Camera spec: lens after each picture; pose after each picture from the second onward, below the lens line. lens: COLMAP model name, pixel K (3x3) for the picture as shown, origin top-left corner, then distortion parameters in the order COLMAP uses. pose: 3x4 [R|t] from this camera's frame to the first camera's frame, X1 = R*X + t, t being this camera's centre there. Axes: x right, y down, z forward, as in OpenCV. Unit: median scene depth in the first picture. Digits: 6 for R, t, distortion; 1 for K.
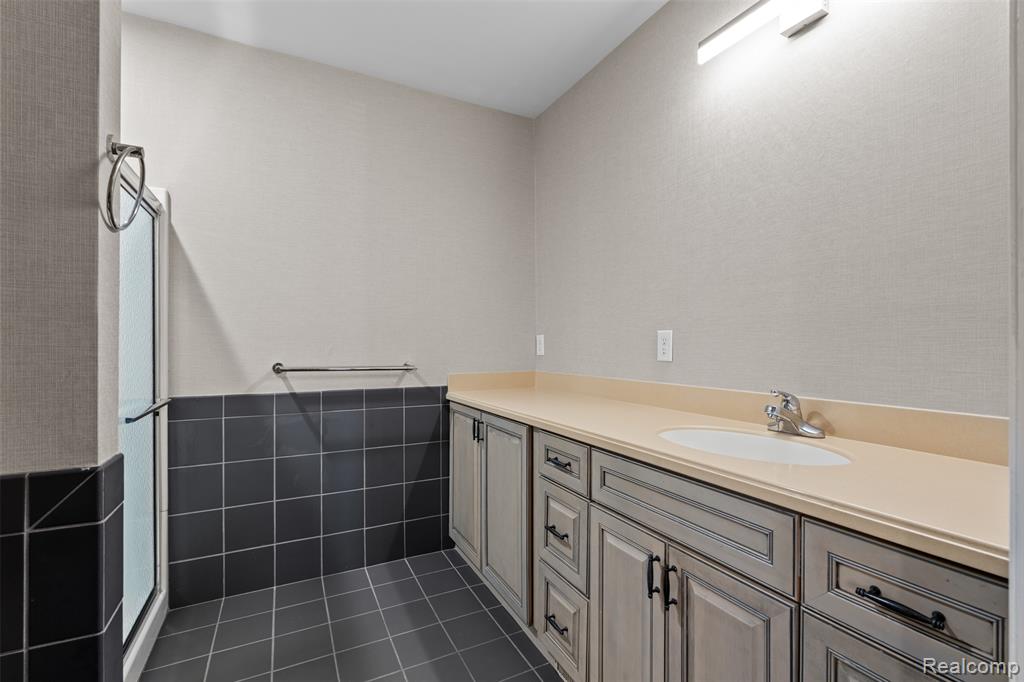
lens RADIAL K [[461.3, 0, 509.5], [0, 461.3, 347.7], [0, 0, 1]] dist [-0.000950, -0.000079]
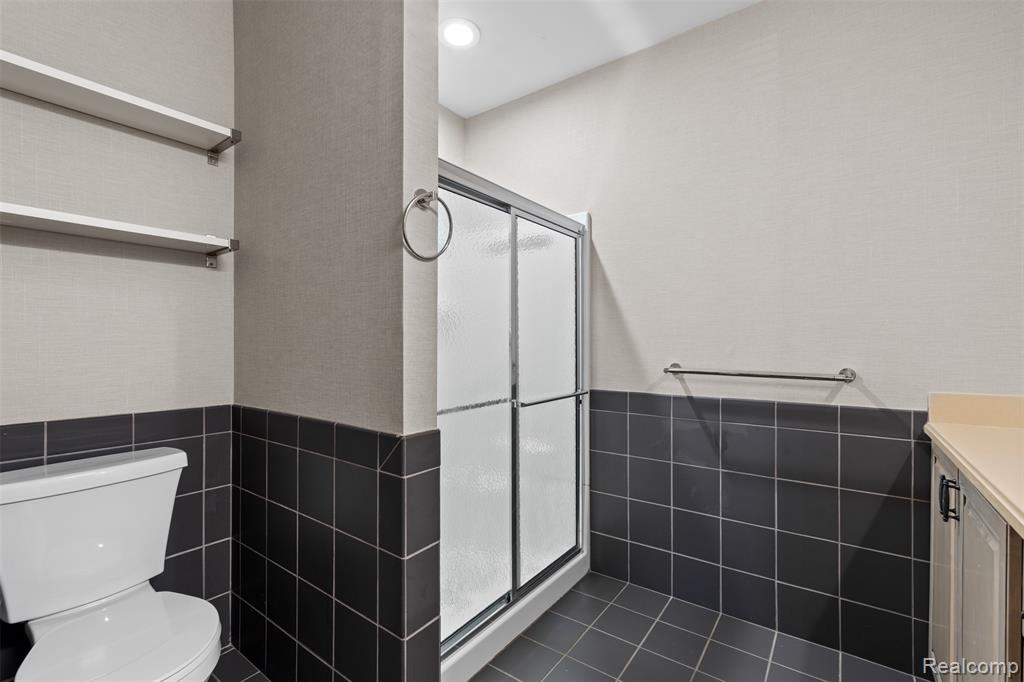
lens RADIAL K [[450.7, 0, 512.0], [0, 450.7, 341.0], [0, 0, 1]] dist [-0.013474, -0.000198]
pose [[0.435984, -0.002257, -0.899952, 0.186077], [-0.003219, 0.999987, -0.004067, -0.008003], [0.899949, 0.004670, 0.435971, 0.296278]]
